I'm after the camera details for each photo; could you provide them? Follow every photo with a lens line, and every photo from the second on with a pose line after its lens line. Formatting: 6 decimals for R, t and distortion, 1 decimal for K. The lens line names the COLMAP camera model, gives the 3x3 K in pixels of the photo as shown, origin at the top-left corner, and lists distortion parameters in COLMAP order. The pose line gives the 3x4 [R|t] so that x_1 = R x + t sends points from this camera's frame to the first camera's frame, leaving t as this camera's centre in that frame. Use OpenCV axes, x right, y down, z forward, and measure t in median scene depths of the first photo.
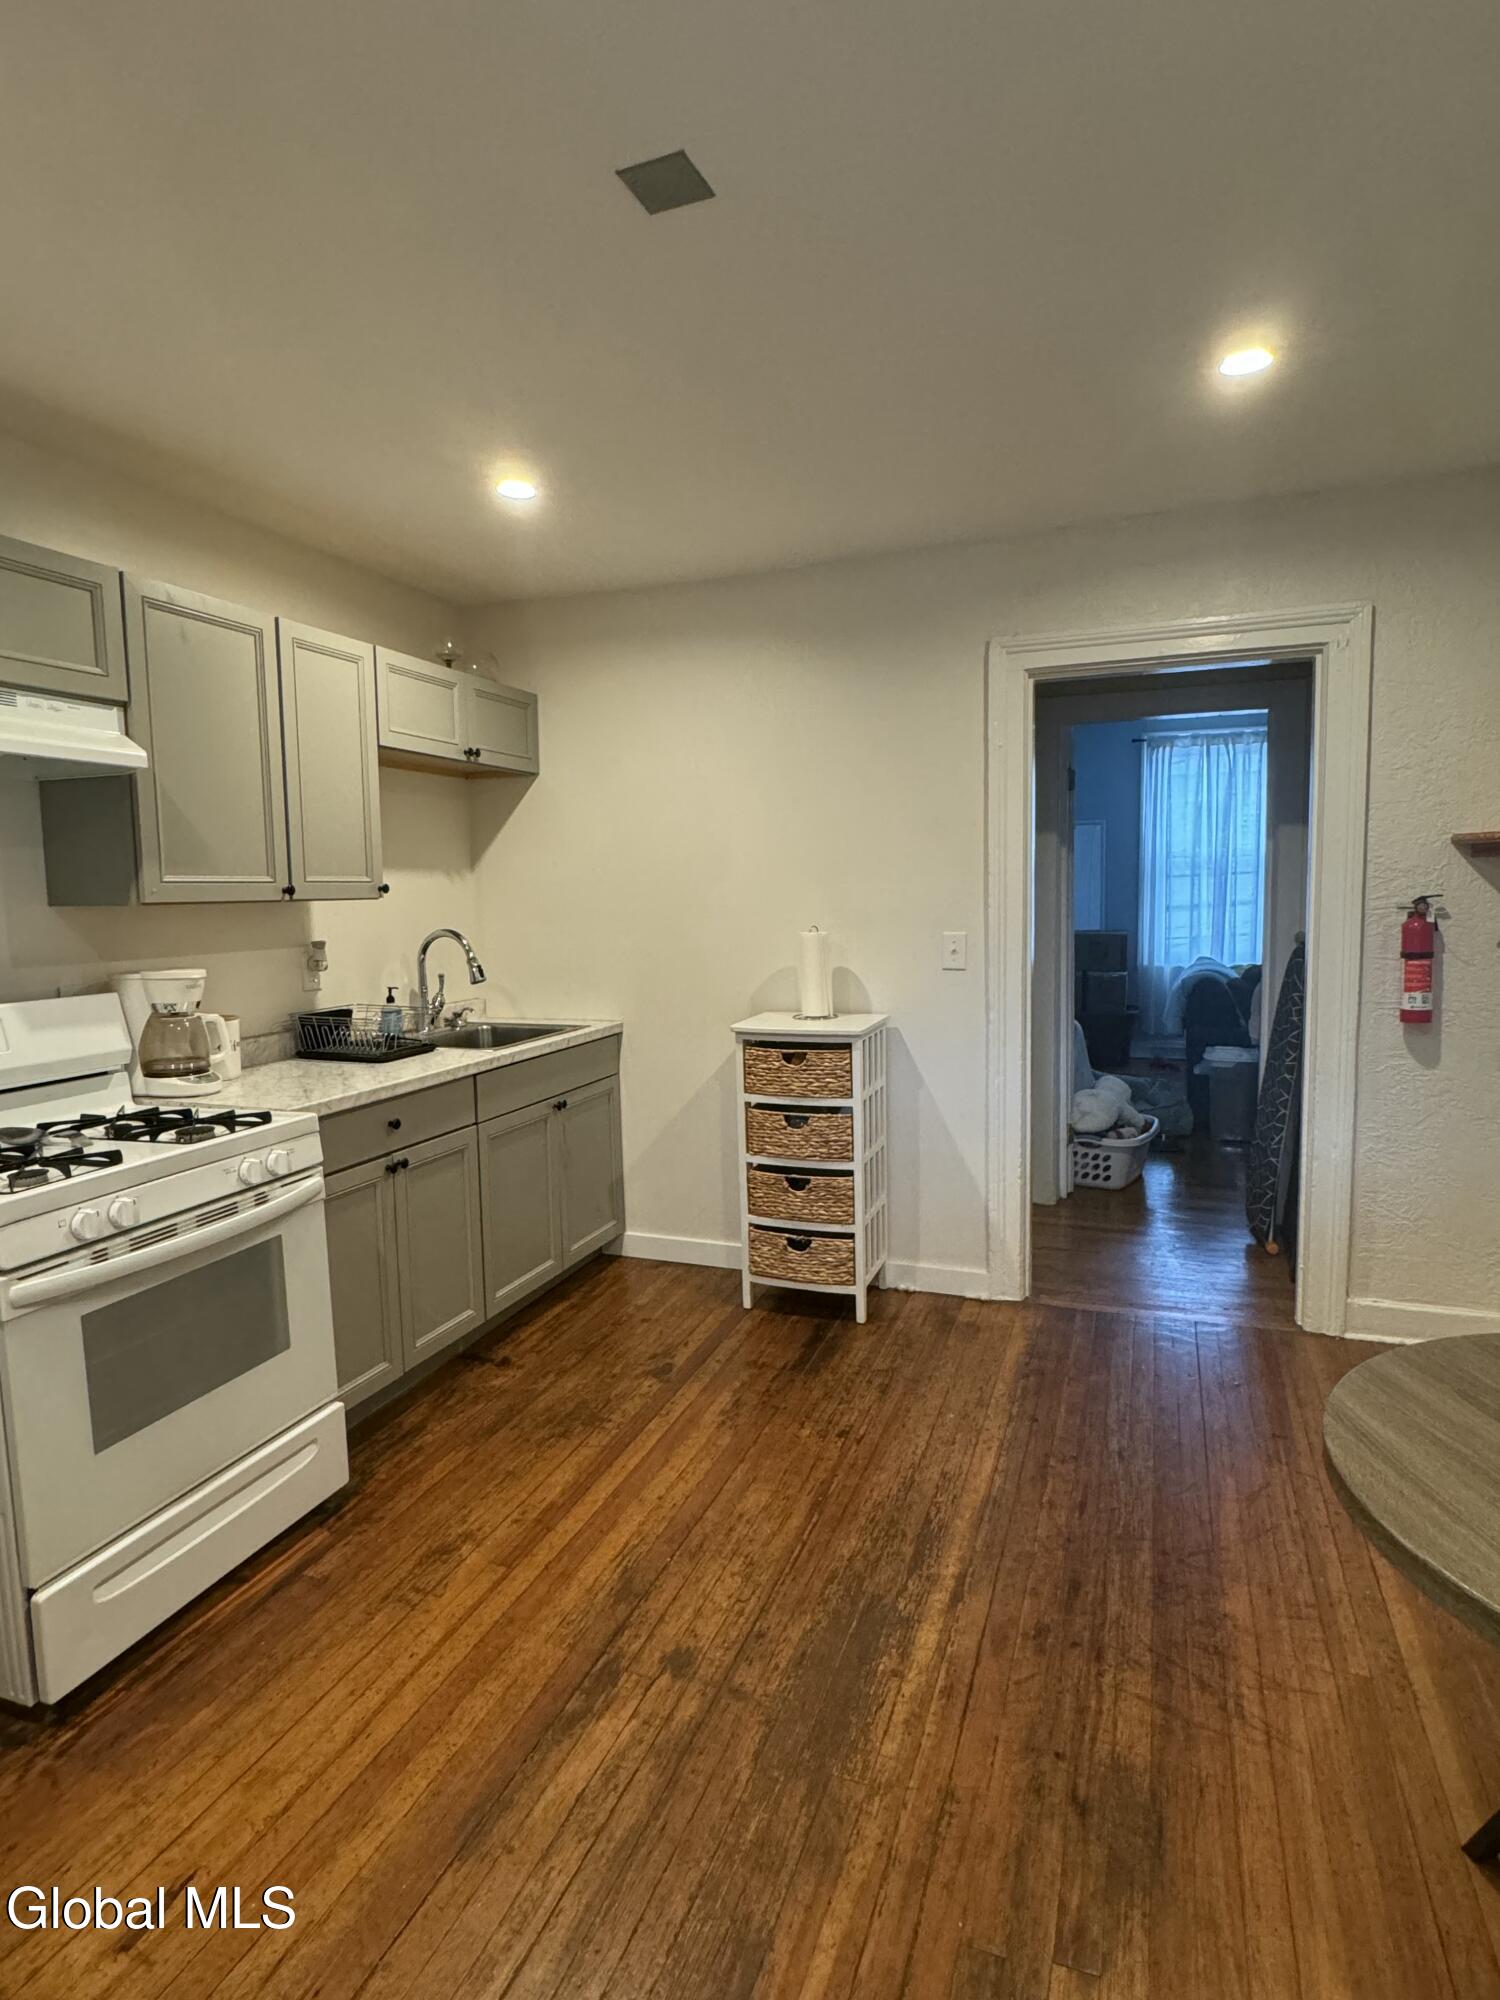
lens RADIAL K [[1073.1, 0, 751.3], [0, 1073.1, 996.8], [0, 0, 1]] dist [-0.001053, 0.000289]
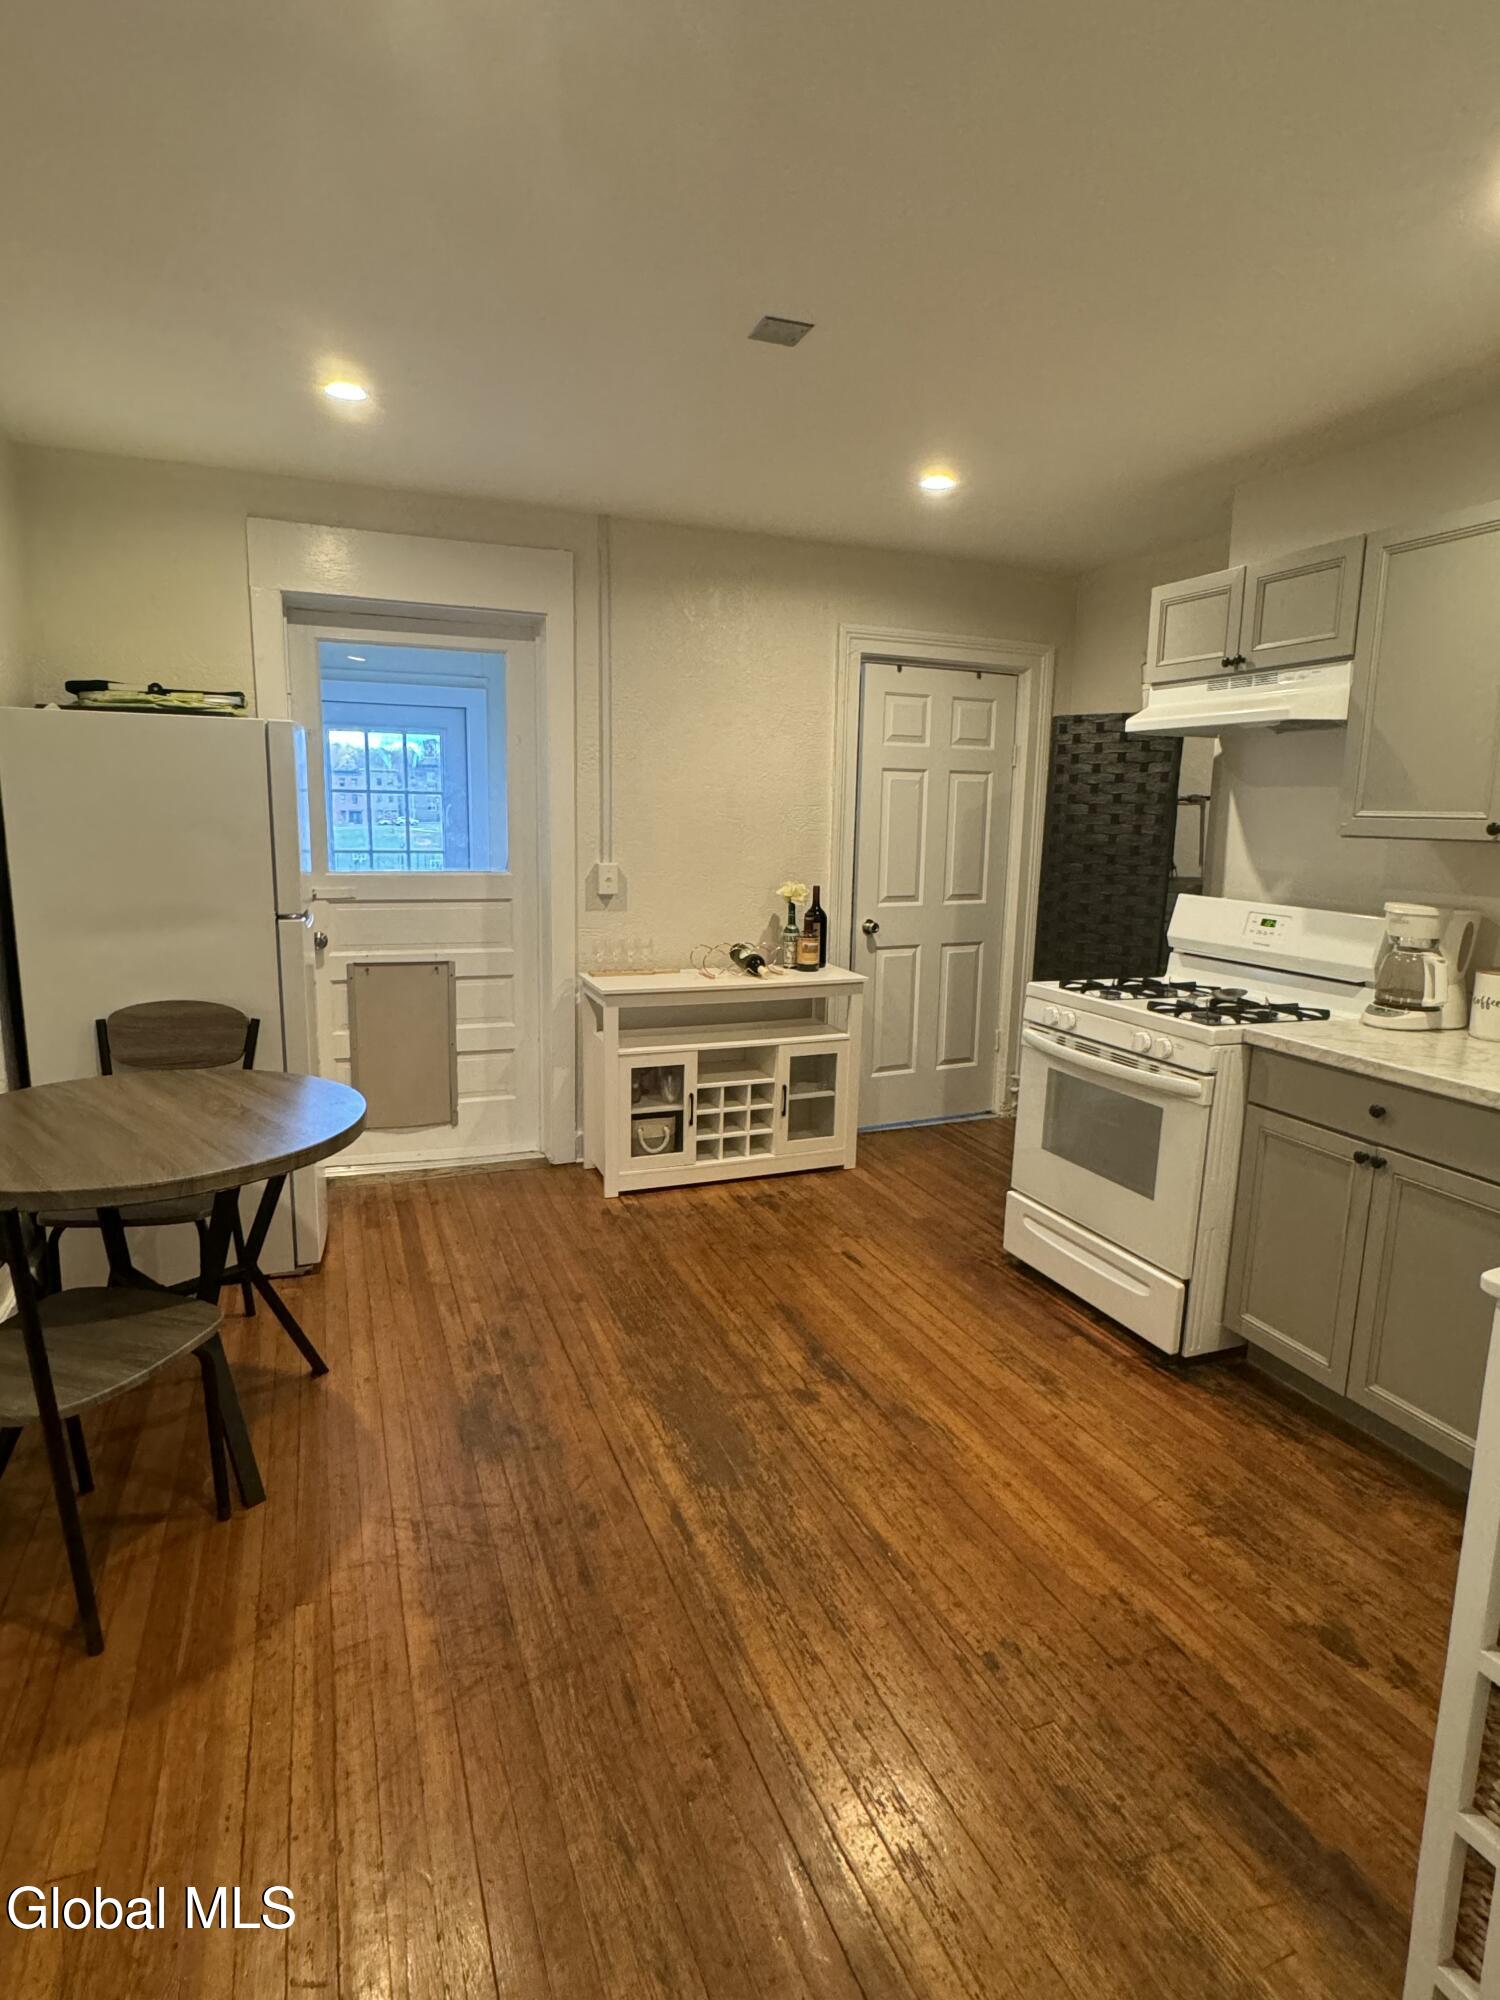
lens RADIAL K [[1073.1, 0, 749.6], [0, 1073.1, 996.5], [0, 0, 1]] dist [-0.001053, 0.000289]
pose [[-0.736748, 0.120704, -0.665306, 0.748133], [-0.074830, 0.963339, 0.257641, -0.191029], [0.672014, 0.239601, -0.700706, 1.610171]]
